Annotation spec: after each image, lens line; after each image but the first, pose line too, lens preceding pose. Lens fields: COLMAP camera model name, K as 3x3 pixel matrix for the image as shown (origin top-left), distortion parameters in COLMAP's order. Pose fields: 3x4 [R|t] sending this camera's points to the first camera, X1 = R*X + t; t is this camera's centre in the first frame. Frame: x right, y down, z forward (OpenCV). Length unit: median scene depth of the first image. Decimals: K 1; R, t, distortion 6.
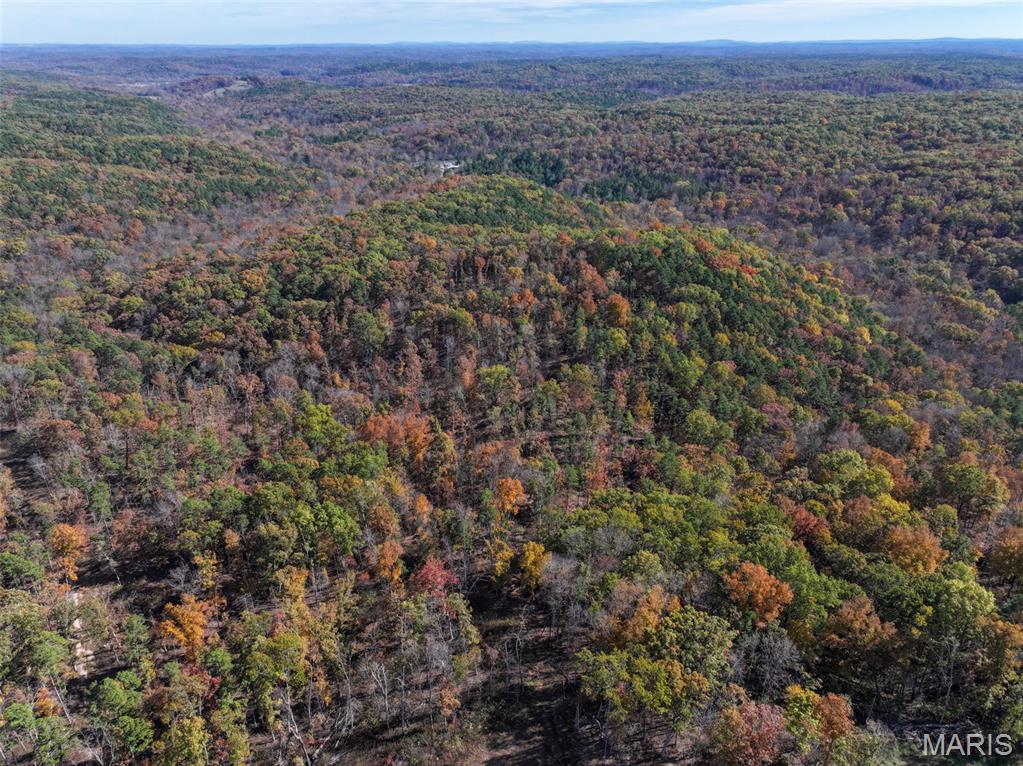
lens RADIAL K [[722.7, 0, 505.4], [0, 722.7, 383.4], [0, 0, 1]] dist [-0.004718, 0.022963]
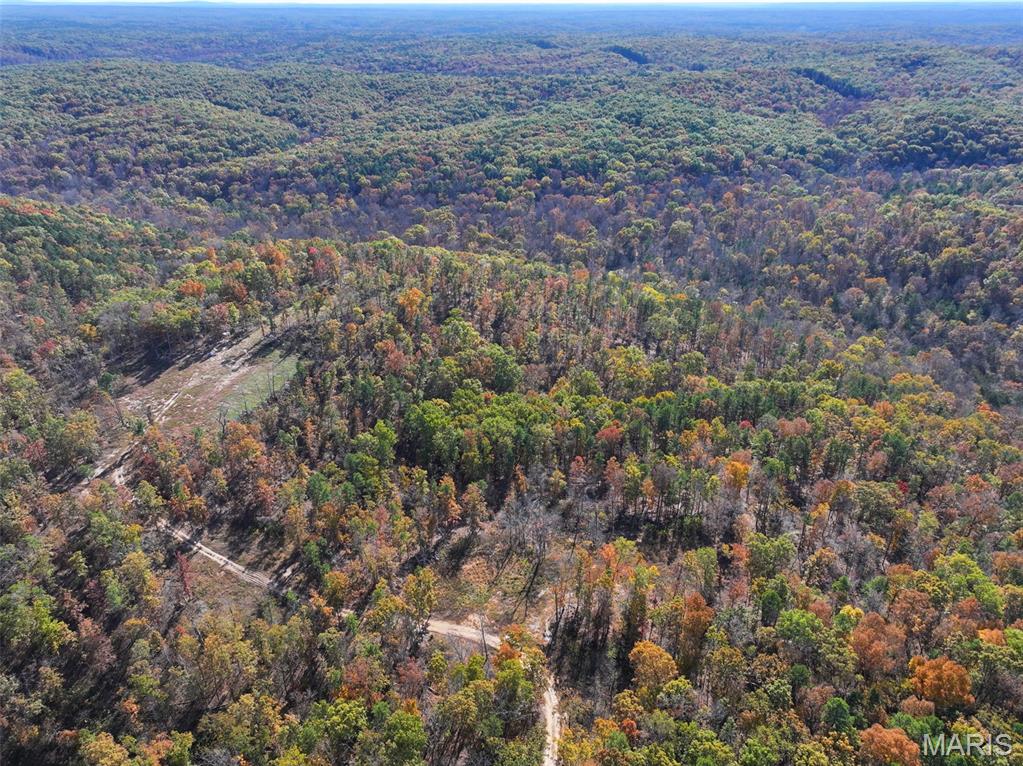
lens RADIAL K [[722.7, 0, 512.1], [0, 722.7, 381.2], [0, 0, 1]] dist [-0.004718, 0.022963]
pose [[0.500889, -0.403612, 0.765642, -0.258425], [0.373873, 0.898720, 0.229175, 0.093205], [-0.780595, 0.171462, 0.601059, -0.296544]]
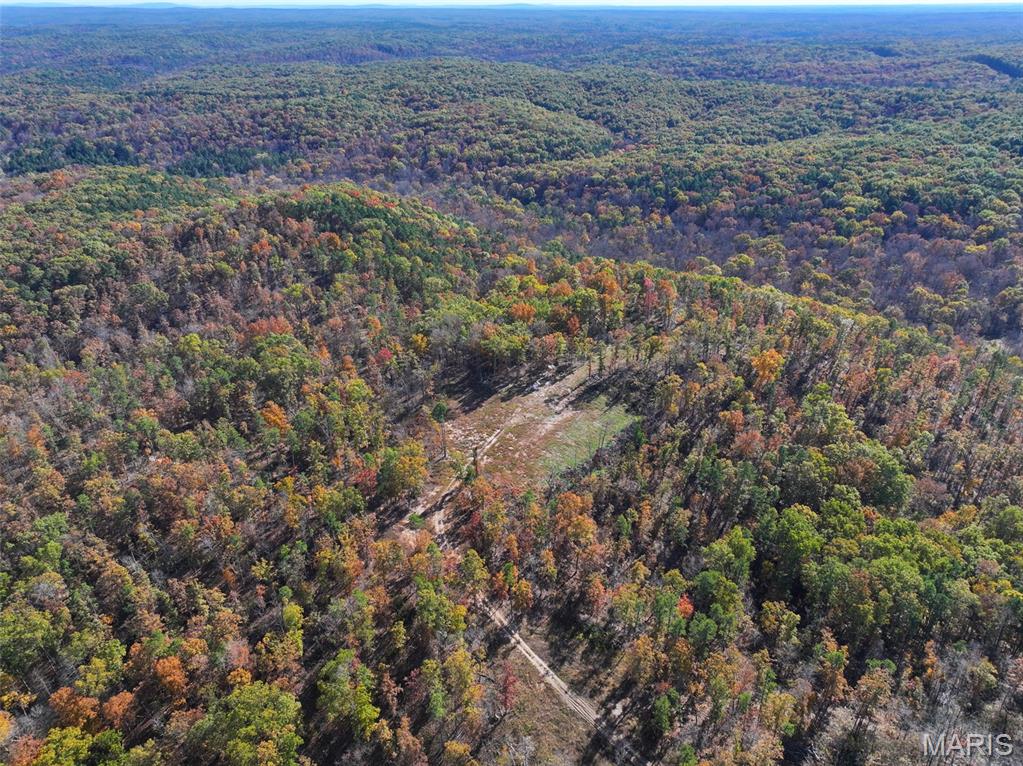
lens RADIAL K [[722.7, 0, 511.8], [0, 722.7, 382.0], [0, 0, 1]] dist [-0.004718, 0.022963]
pose [[0.784896, -0.287227, 0.549034, -0.235273], [0.266139, 0.956449, 0.119895, 0.048072], [-0.559560, 0.052014, 0.827156, -0.207256]]
